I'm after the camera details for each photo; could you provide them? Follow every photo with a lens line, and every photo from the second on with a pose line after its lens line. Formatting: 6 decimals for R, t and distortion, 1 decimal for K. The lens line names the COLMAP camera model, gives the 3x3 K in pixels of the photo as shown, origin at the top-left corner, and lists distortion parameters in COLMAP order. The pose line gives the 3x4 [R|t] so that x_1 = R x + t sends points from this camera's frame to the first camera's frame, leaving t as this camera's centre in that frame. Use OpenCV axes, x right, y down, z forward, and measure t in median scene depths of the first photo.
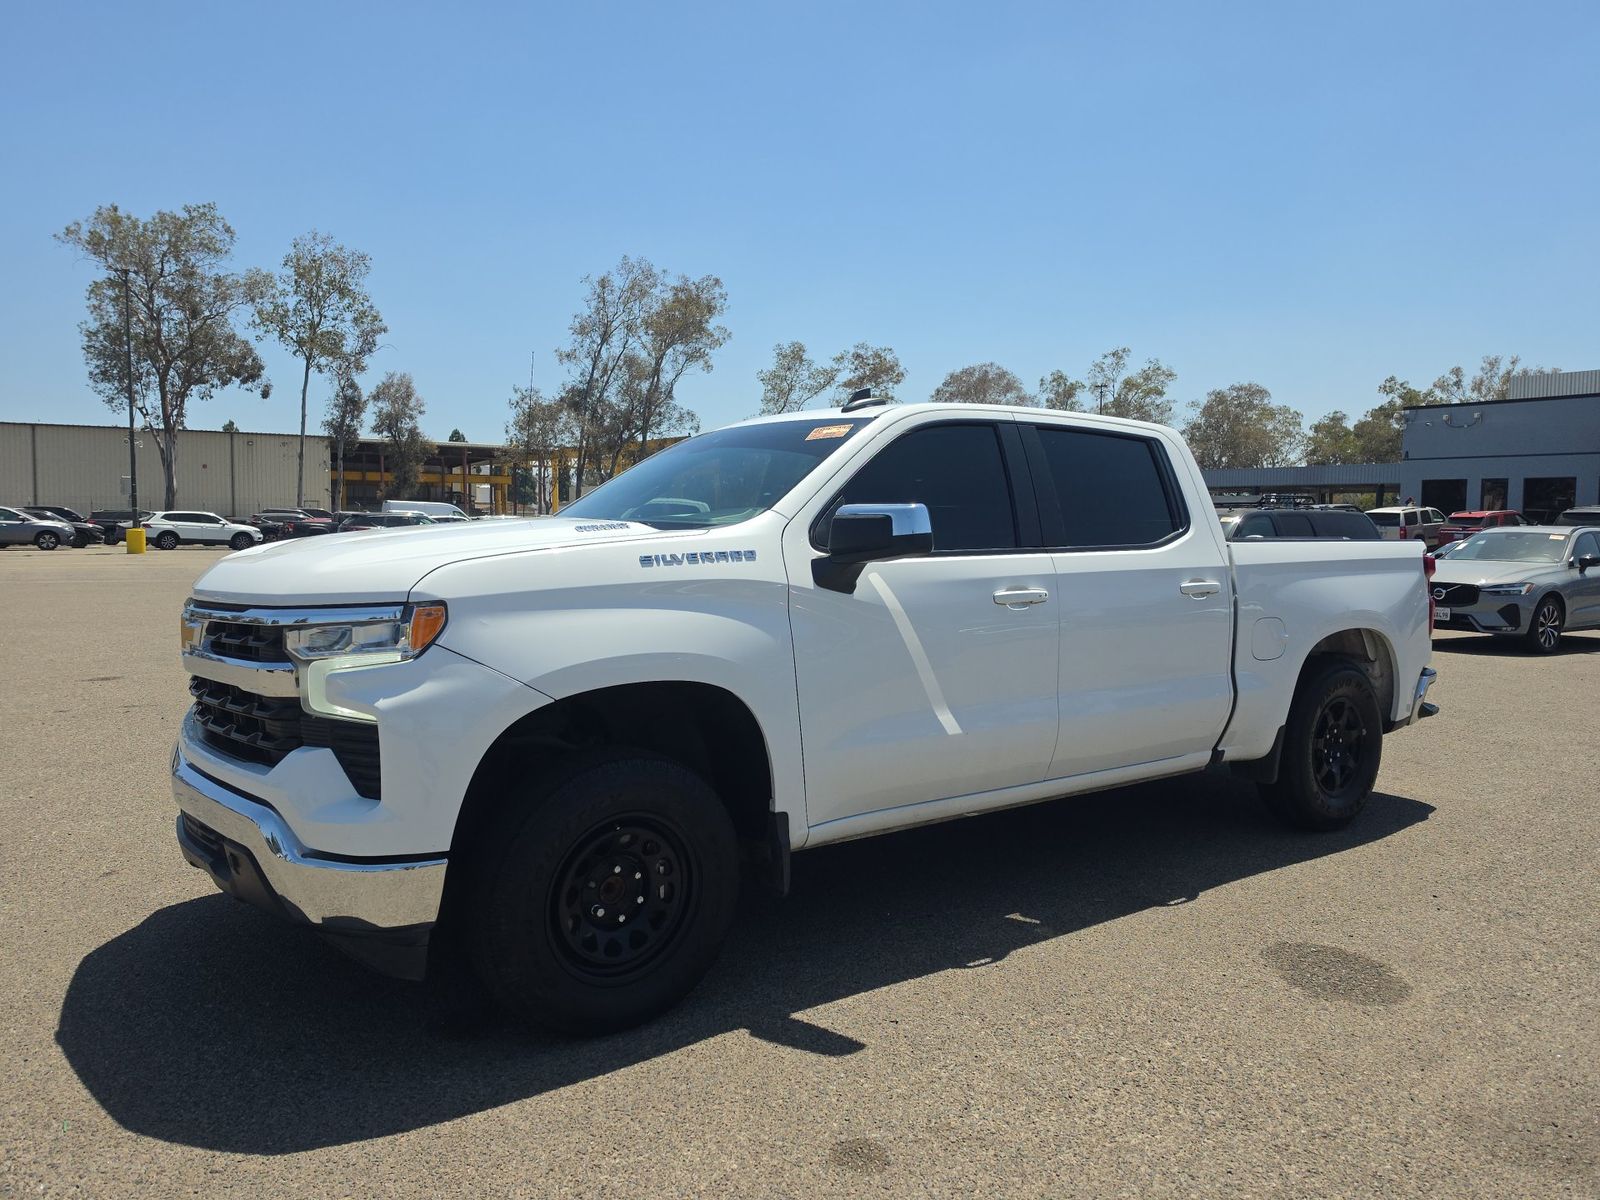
lens RADIAL K [[1062.5, 0, 802.8], [0, 1062.5, 598.0], [0, 0, 1]] dist [0.010228, -0.004947]
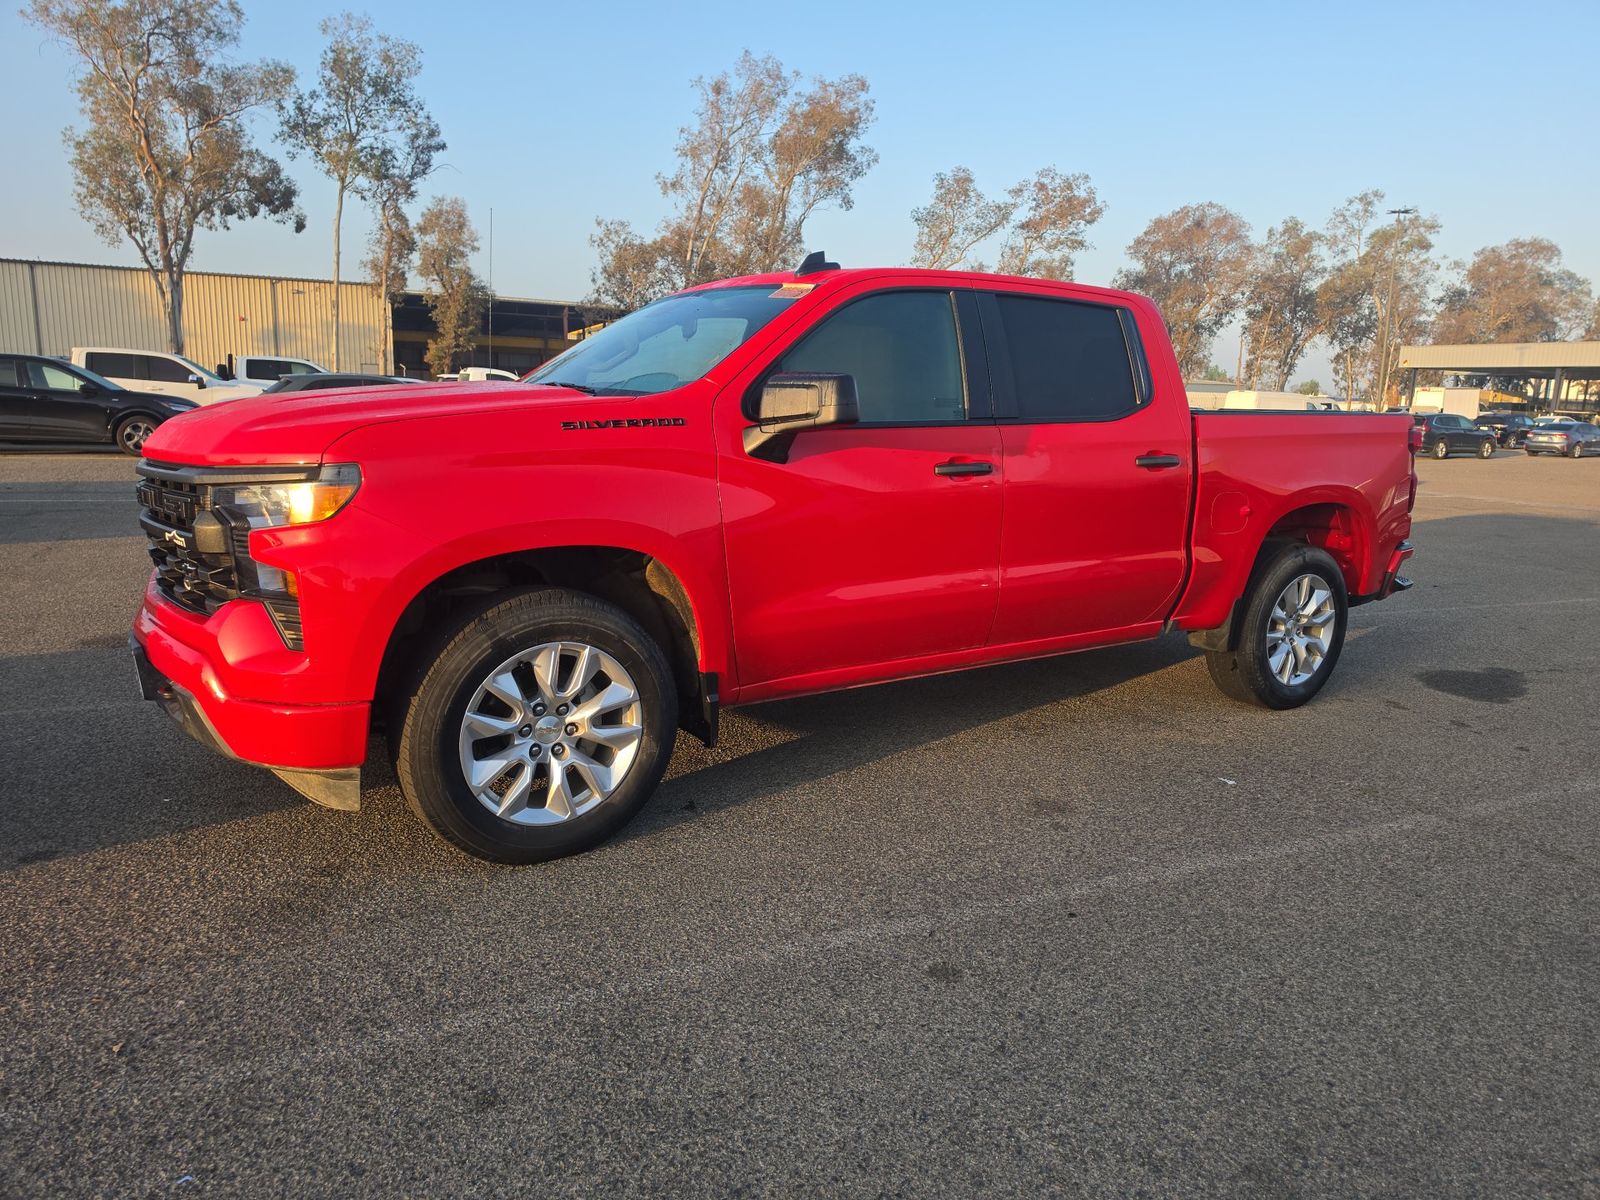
lens RADIAL K [[1062.5, 0, 791.6], [0, 1062.5, 610.4], [0, 0, 1]] dist [0.010228, -0.004947]
pose [[0.988371, 0.049291, -0.143851, -0.001673], [-0.031683, 0.991997, 0.122221, -0.010974], [0.148724, -0.116242, 0.982023, 0.191253]]
